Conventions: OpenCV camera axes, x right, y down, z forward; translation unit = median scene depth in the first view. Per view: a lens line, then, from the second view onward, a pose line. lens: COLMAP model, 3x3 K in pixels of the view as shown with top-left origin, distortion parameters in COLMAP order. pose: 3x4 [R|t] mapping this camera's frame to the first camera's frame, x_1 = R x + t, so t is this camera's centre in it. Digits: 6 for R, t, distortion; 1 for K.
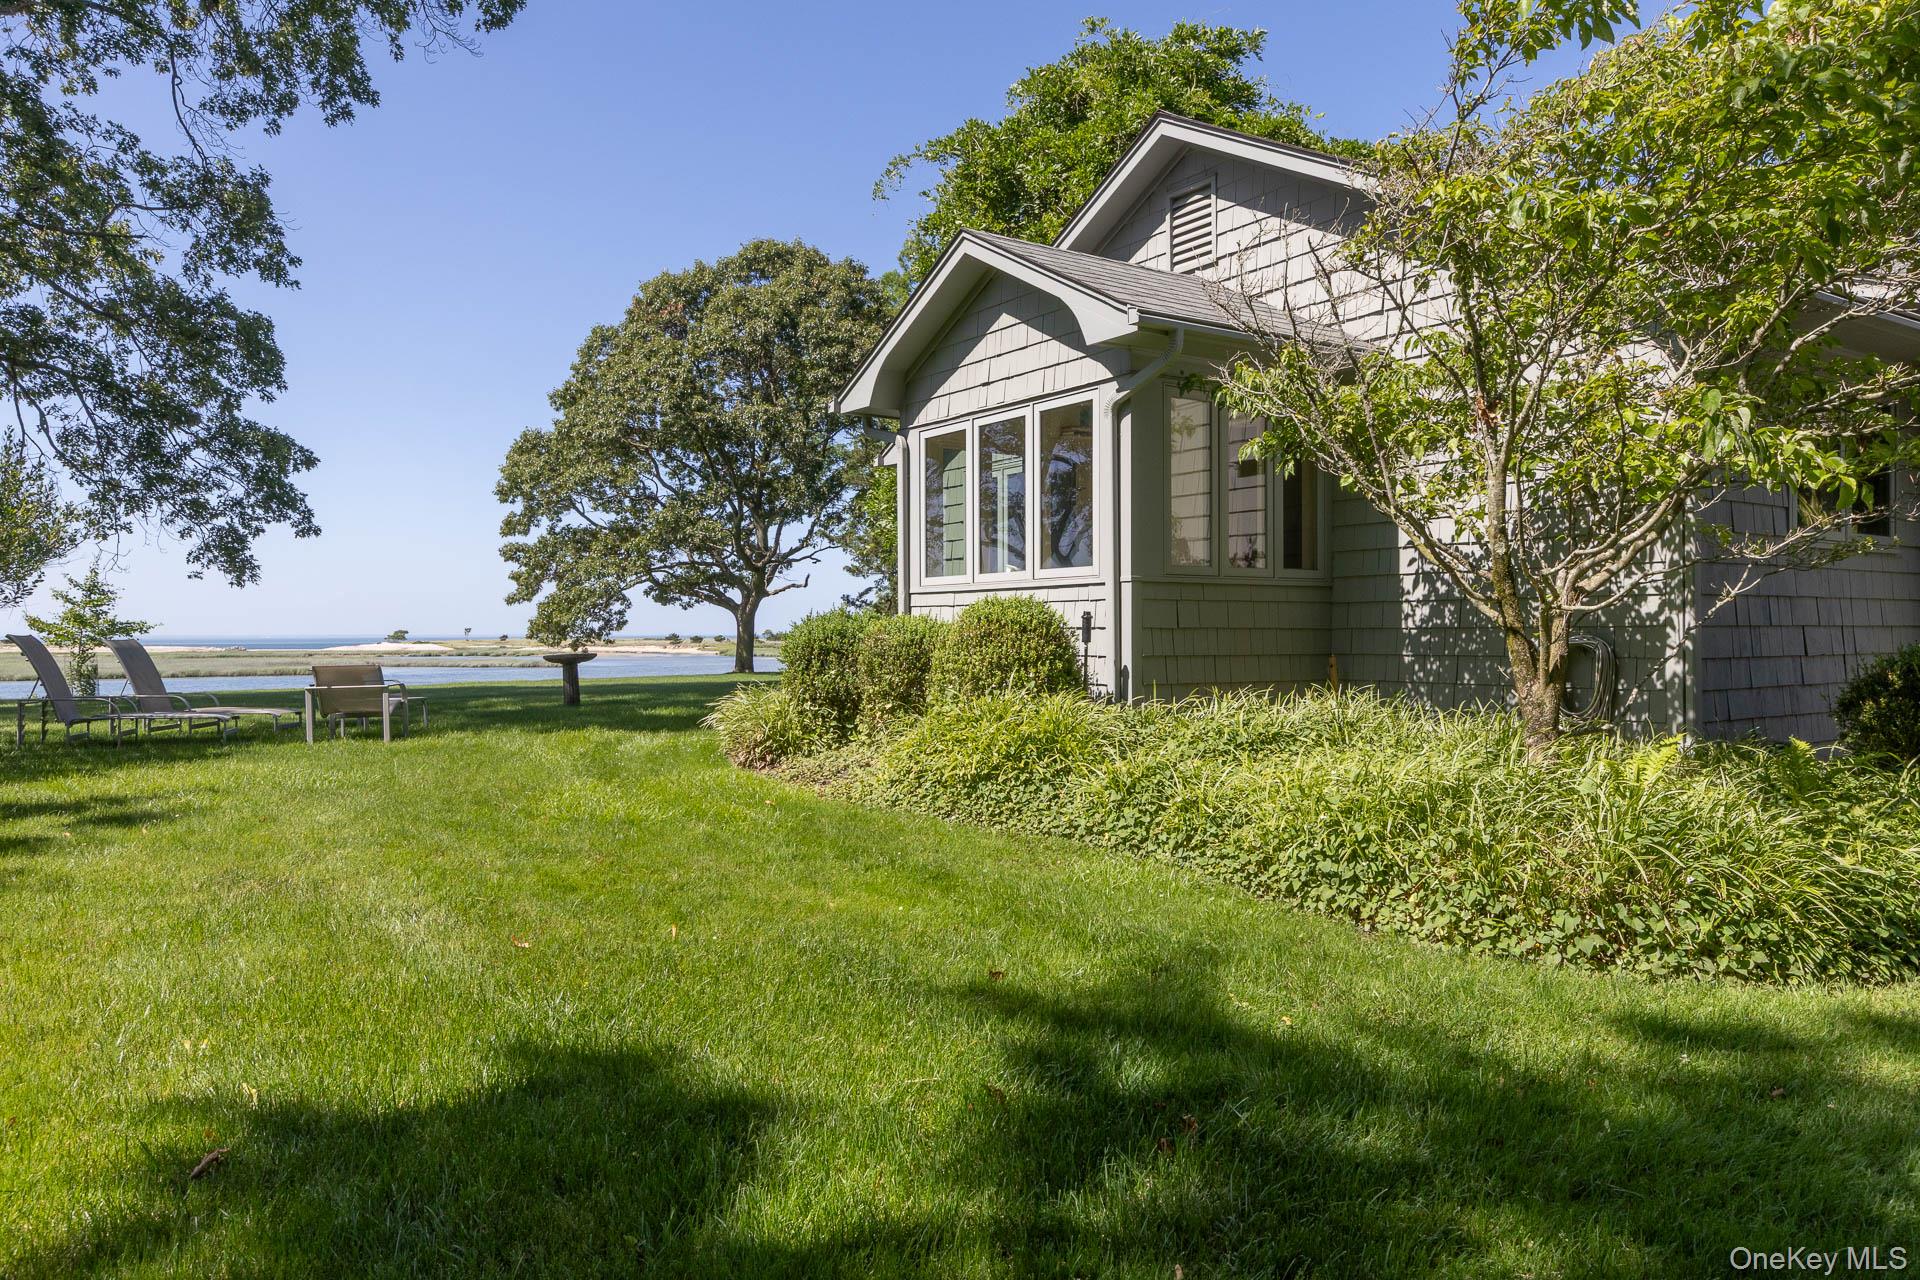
lens RADIAL K [[1287.1, 0, 955.0], [0, 1287.1, 651.8], [0, 0, 1]] dist [-0.005026, -0.001239]
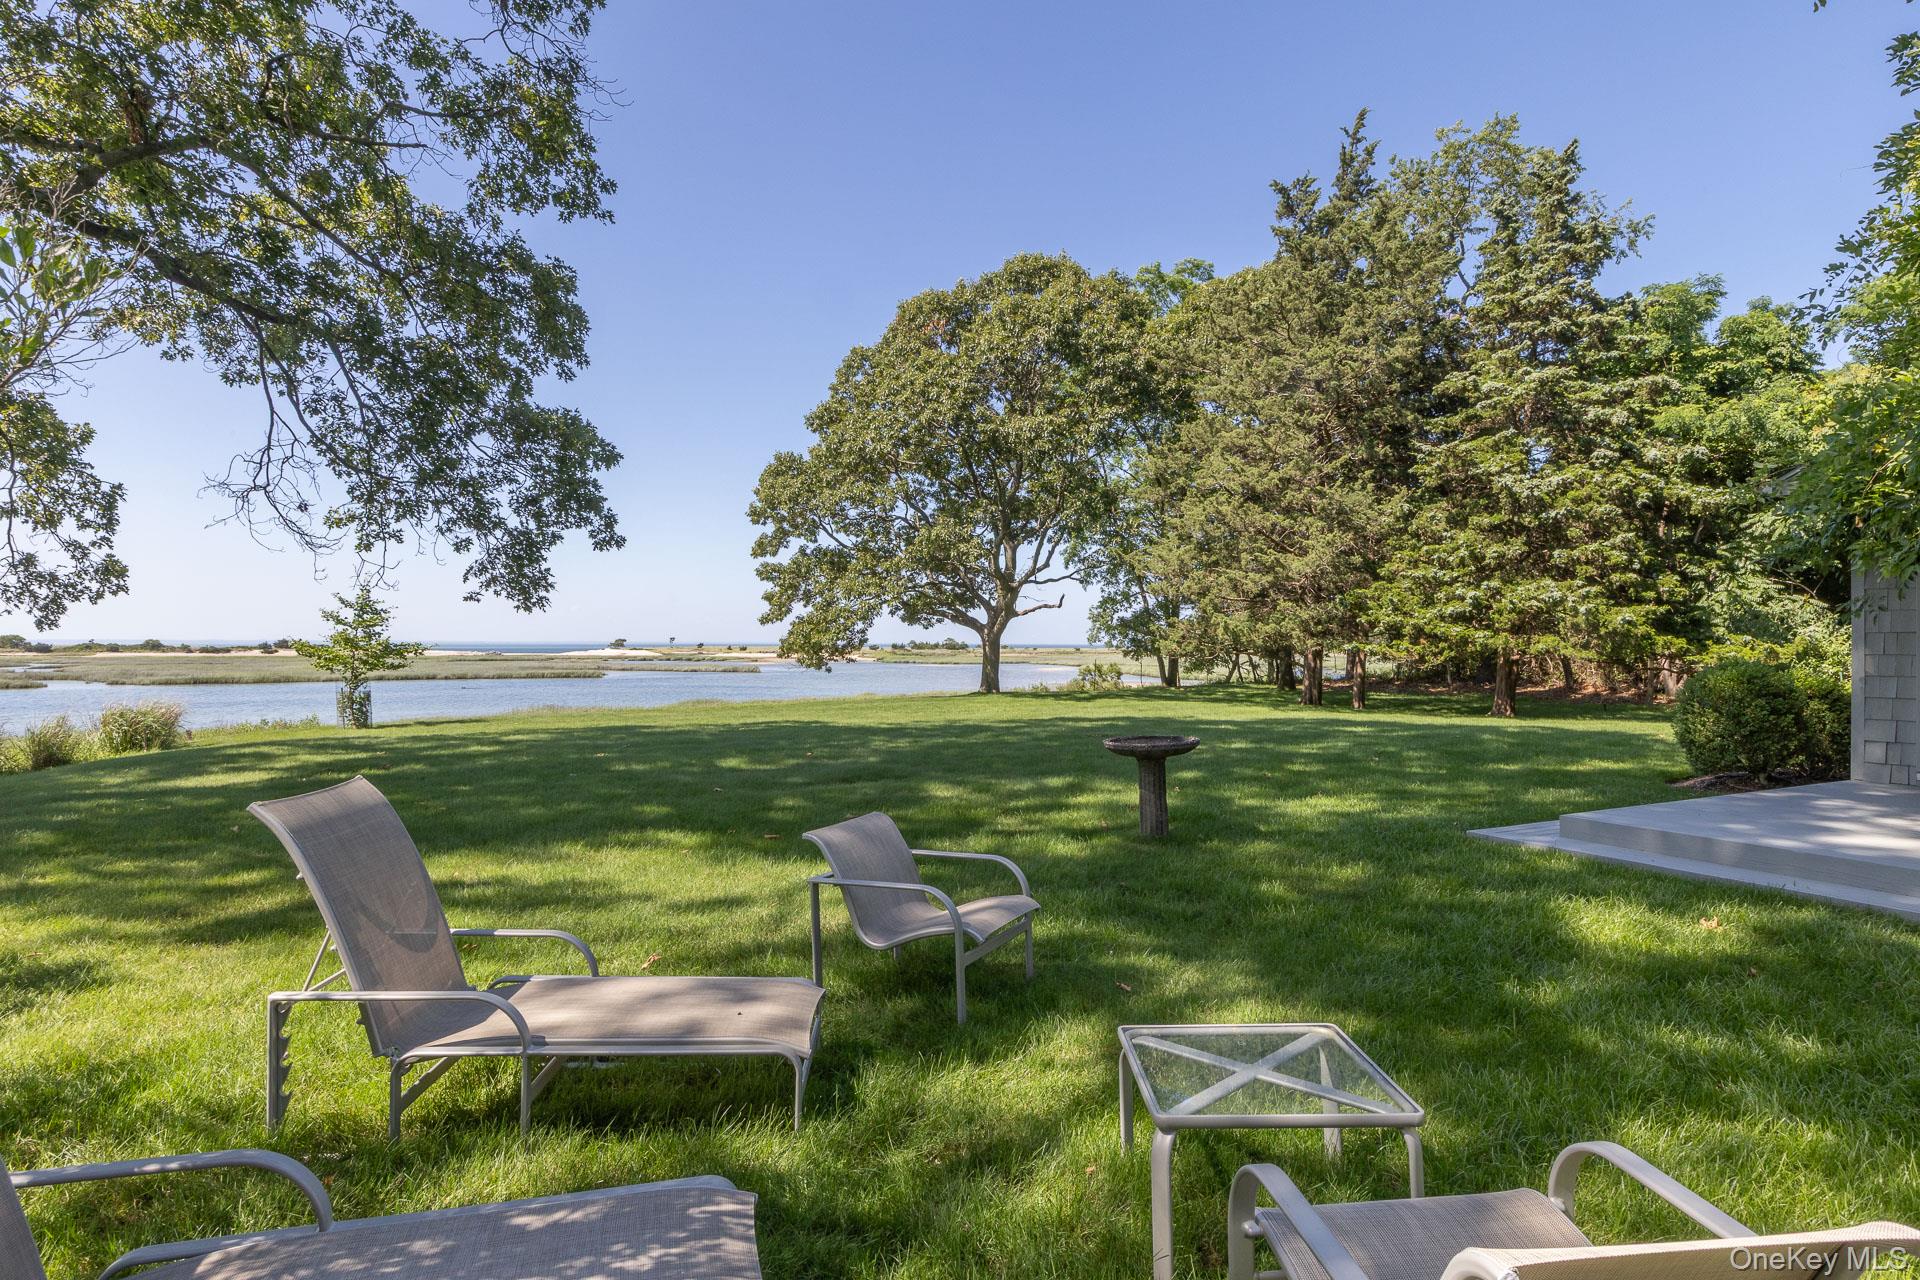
lens RADIAL K [[1046.0, 0, 967.7], [0, 1046.0, 647.0], [0, 0, 1]] dist [0.001602, -0.000715]
pose [[0.996517, 0.005548, -0.083202, -0.135610], [-0.006396, 0.999930, -0.009931, -0.012965], [0.083141, 0.010429, 0.996483, 0.218846]]
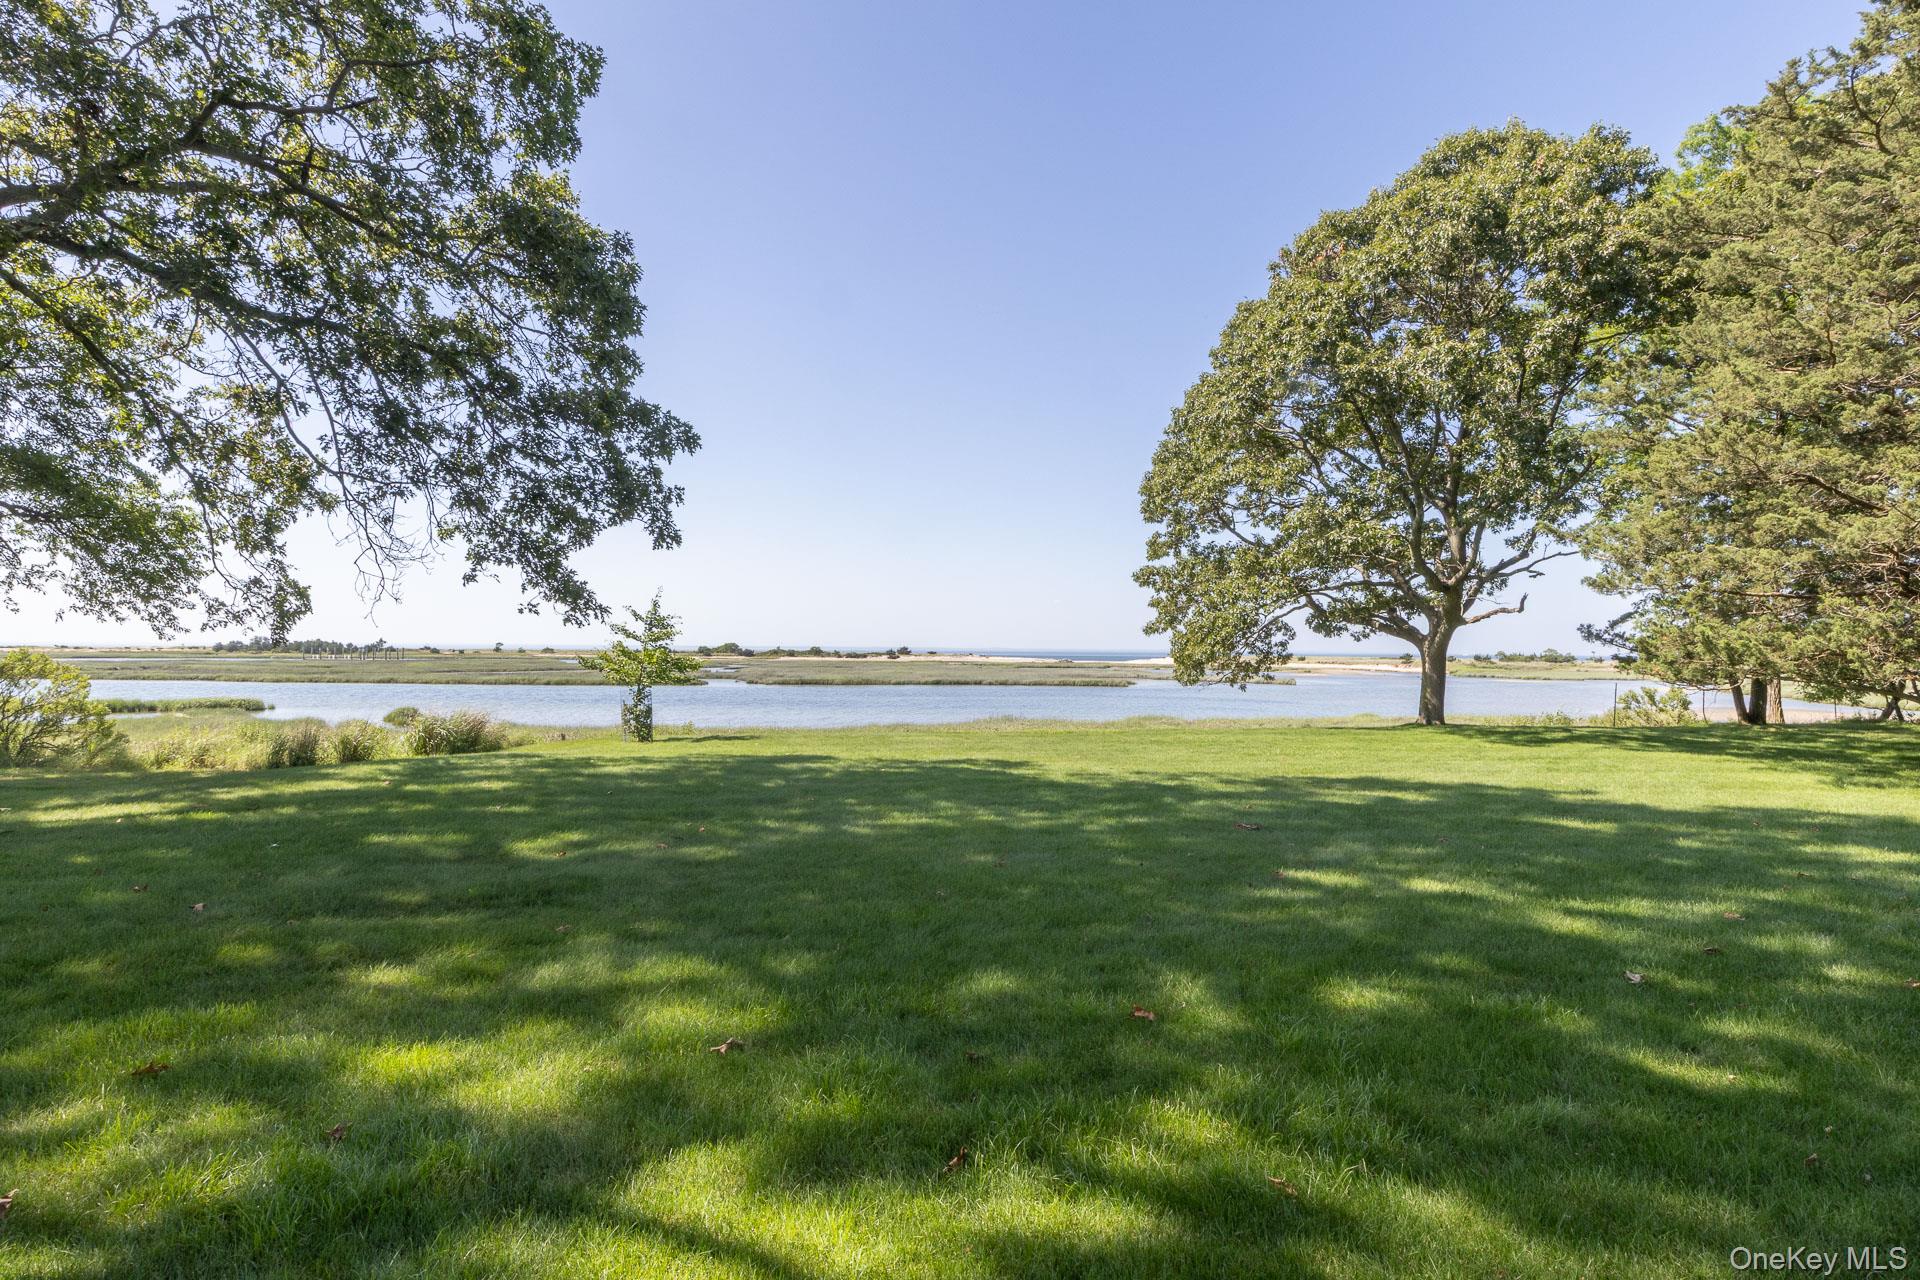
lens RADIAL K [[1046.0, 0, 967.7], [0, 1046.0, 647.0], [0, 0, 1]] dist [0.001602, -0.000715]
pose [[0.815234, 0.009337, -0.579056, -0.033611], [-0.019644, 0.999741, -0.011535, -0.020644], [0.578798, 0.020778, 0.815206, 0.394263]]
